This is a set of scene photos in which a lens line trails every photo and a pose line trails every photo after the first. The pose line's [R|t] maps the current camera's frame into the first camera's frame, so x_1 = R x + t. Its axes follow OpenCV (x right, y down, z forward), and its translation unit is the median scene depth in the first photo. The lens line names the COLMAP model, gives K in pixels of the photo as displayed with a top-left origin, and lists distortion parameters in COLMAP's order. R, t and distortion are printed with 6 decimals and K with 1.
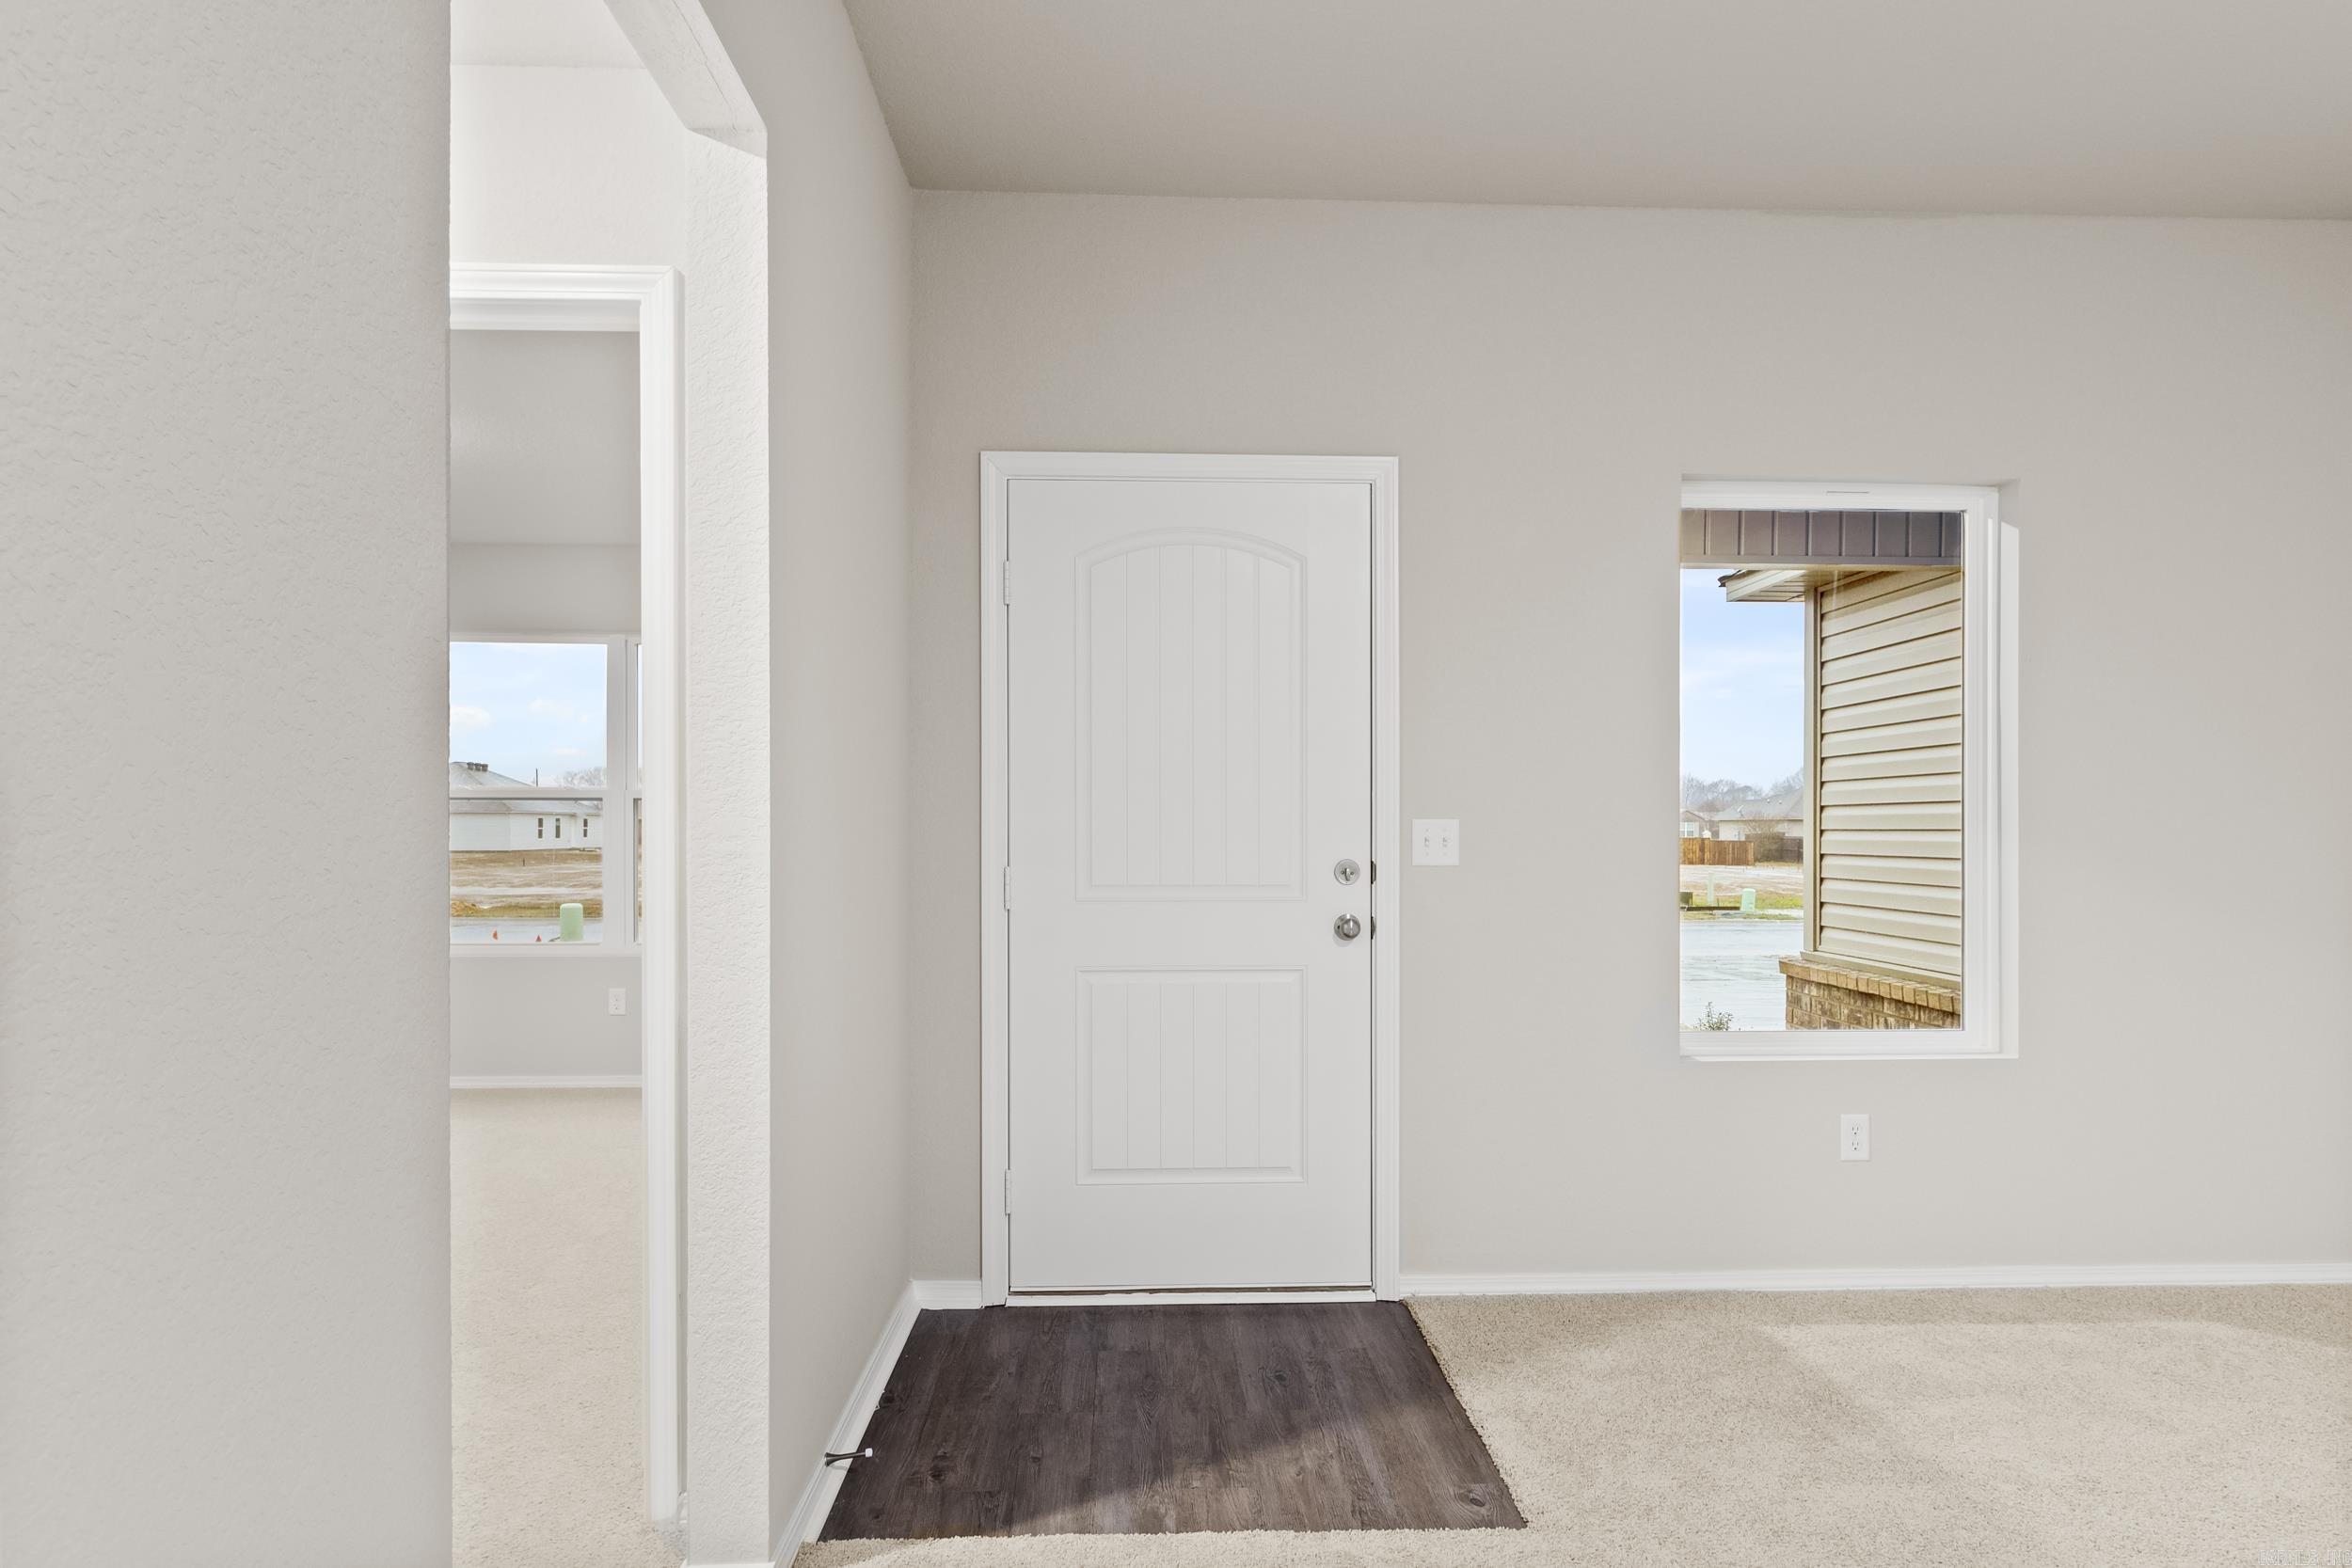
lens RADIAL K [[1282.2, 0, 1212.6], [0, 1282.2, 837.0], [0, 0, 1]] dist [-0.000774, 0.003177]
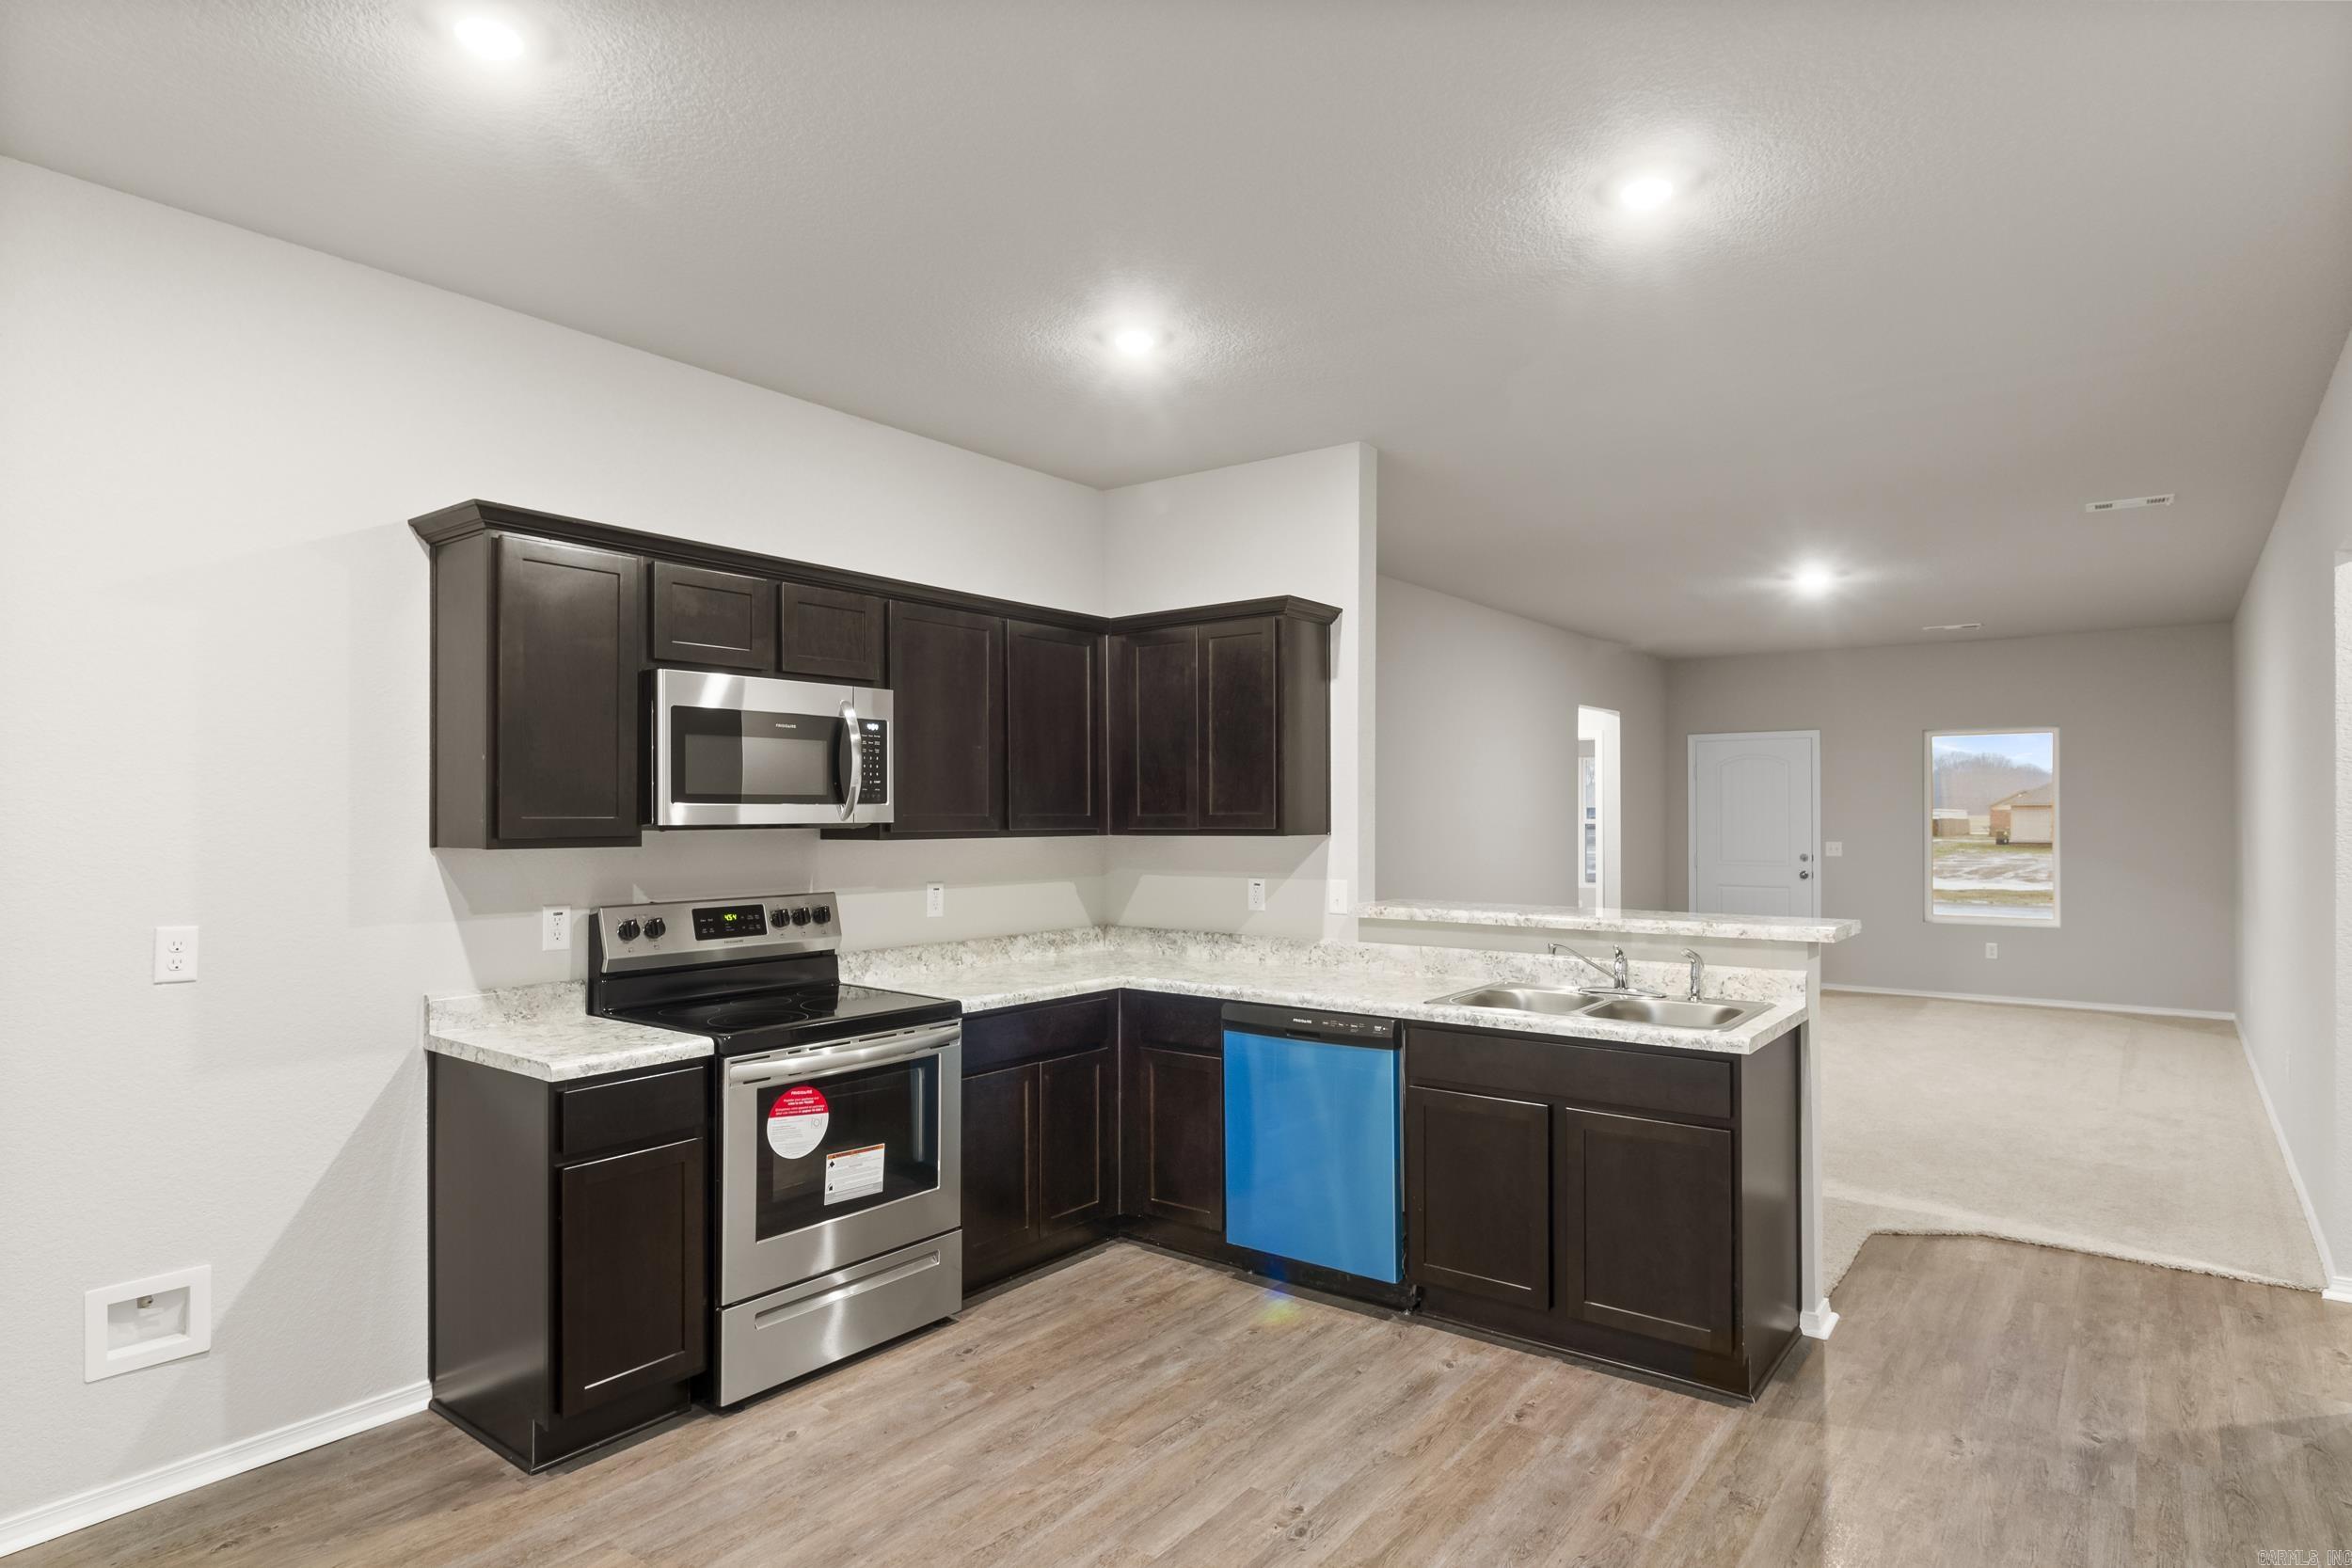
lens RADIAL K [[1282.2, 0, 1199.3], [0, 1282.2, 807.7], [0, 0, 1]] dist [-0.000774, 0.003177]
pose [[0.776927, -0.005430, -0.629567, 0.958422], [-0.001718, 0.999941, -0.010744, -0.061994], [0.629588, 0.009429, 0.776872, -2.483032]]
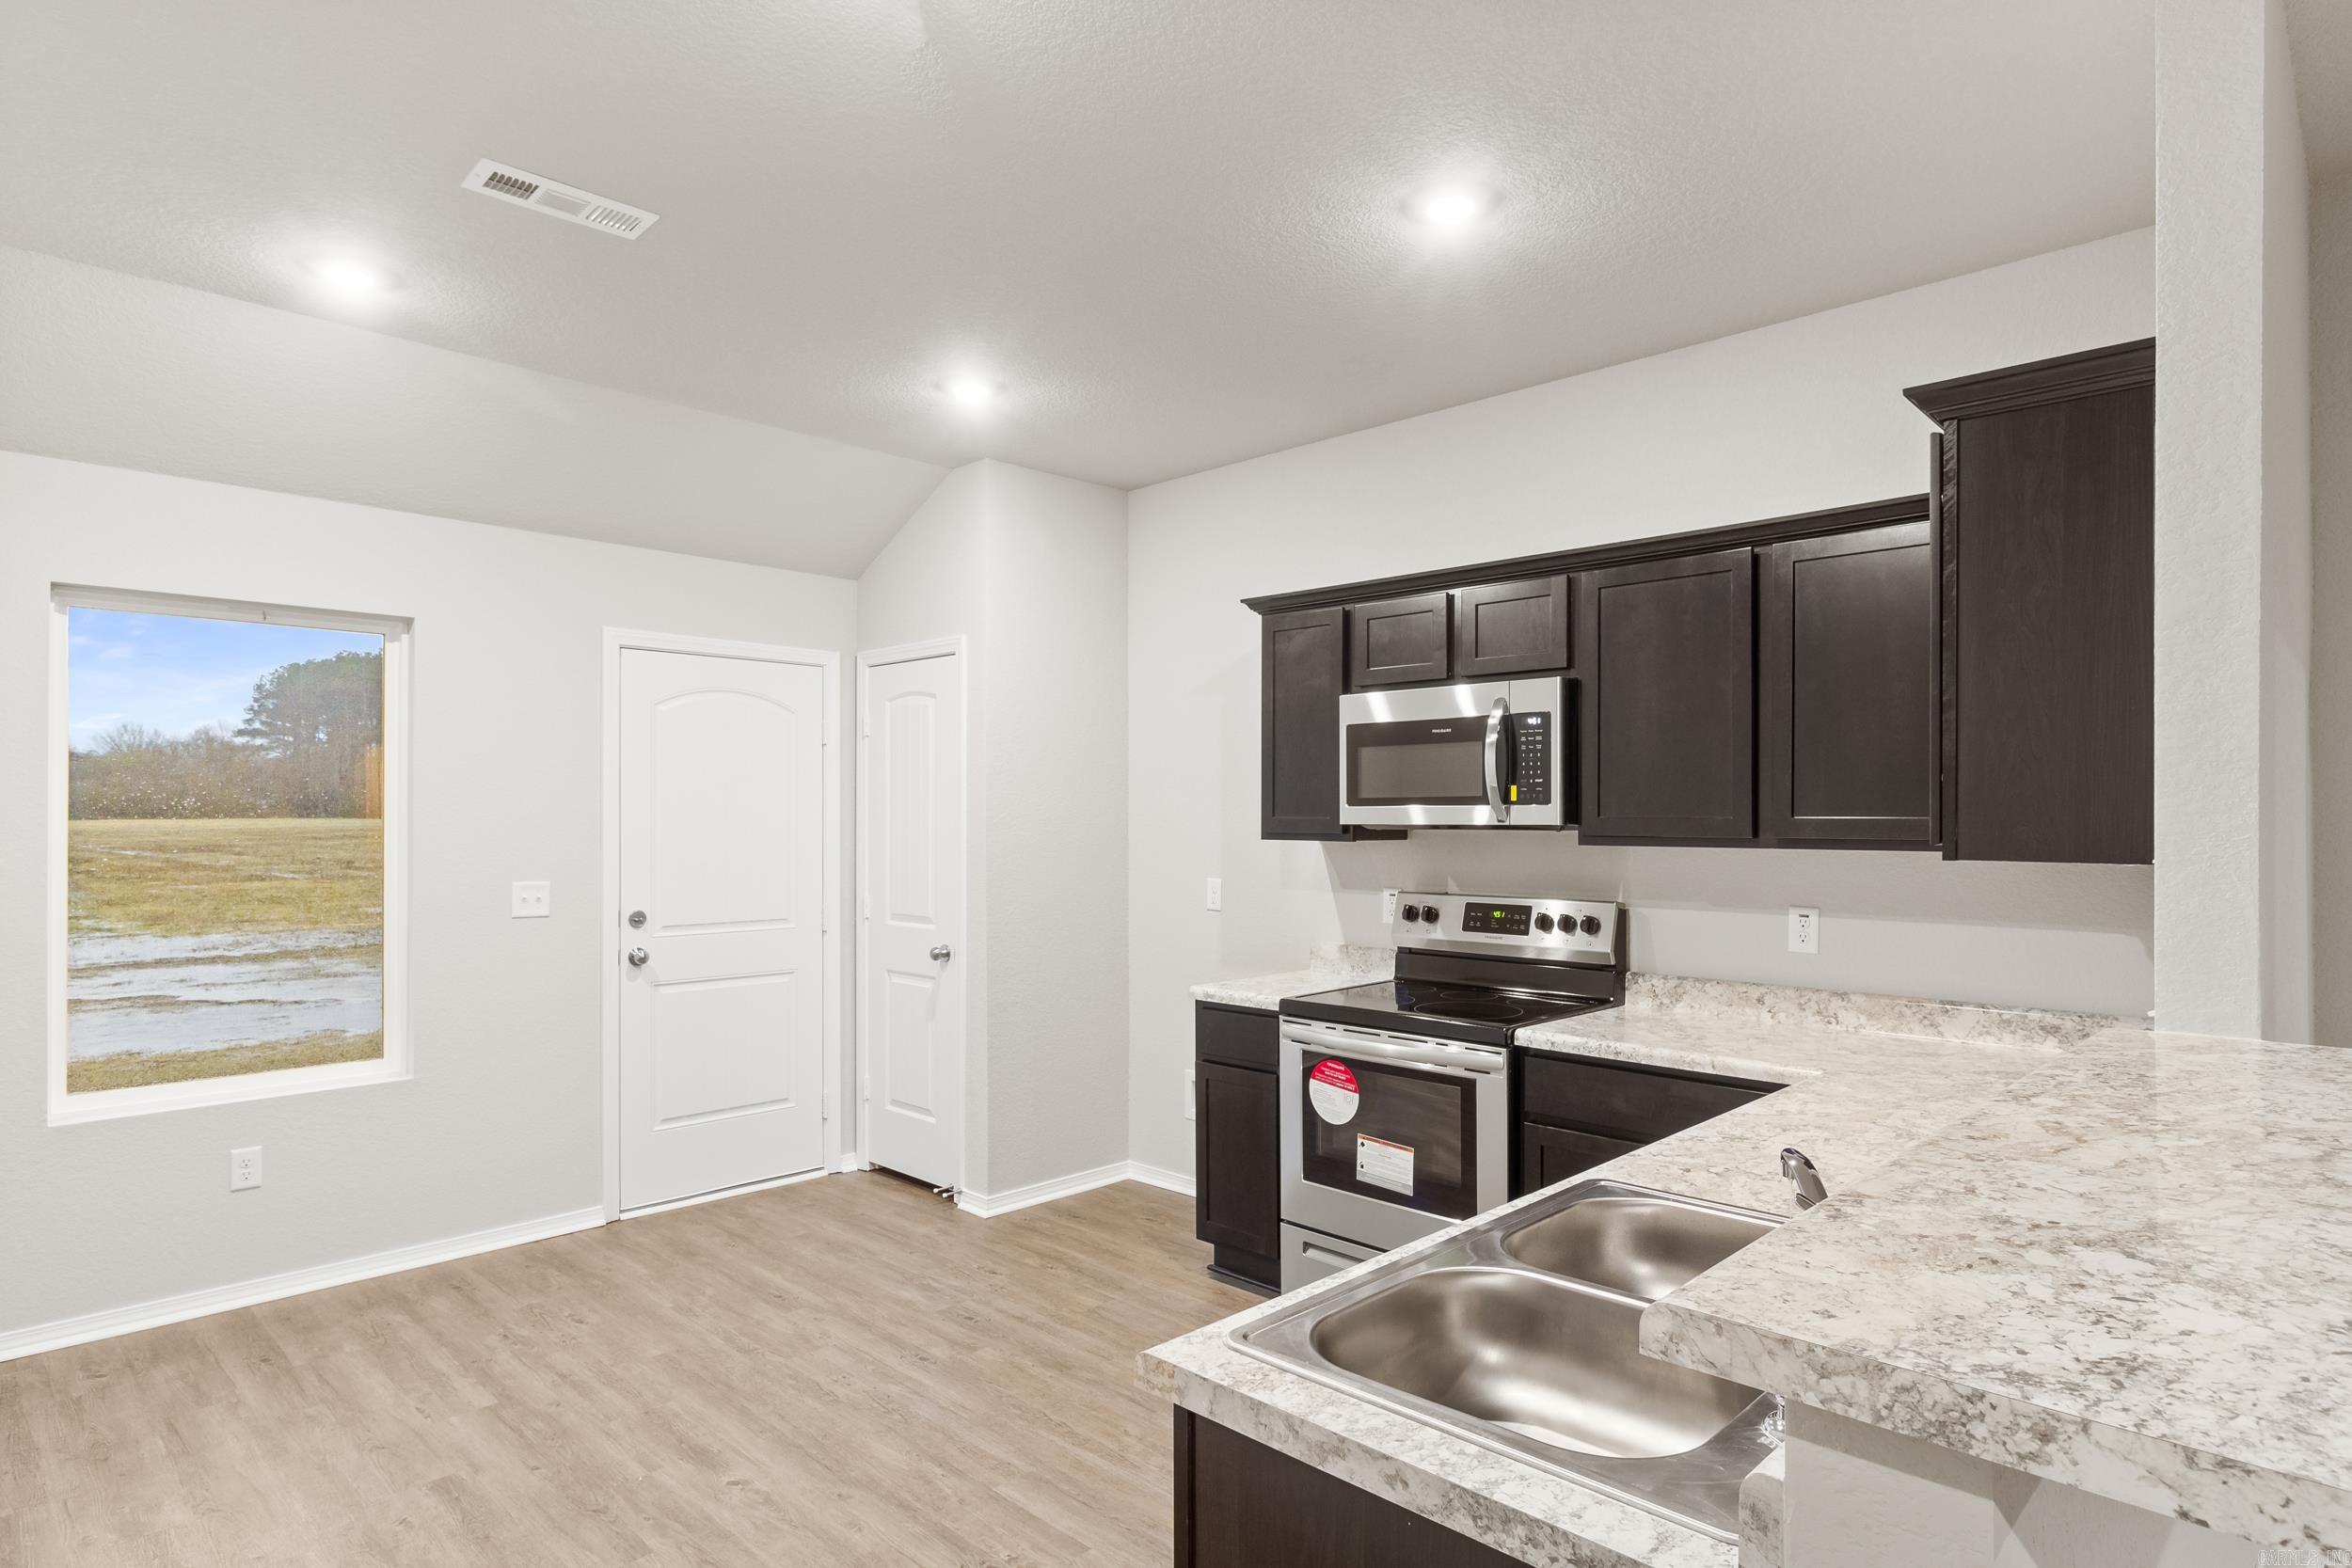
lens RADIAL K [[1282.2, 0, 1184.9], [0, 1282.2, 812.8], [0, 0, 1]] dist [-0.000774, 0.003177]
pose [[-0.728281, -0.002221, -0.685275, 0.941920], [-0.005893, 0.999978, 0.003022, -0.072182], [0.685253, 0.006239, -0.728278, -1.160247]]
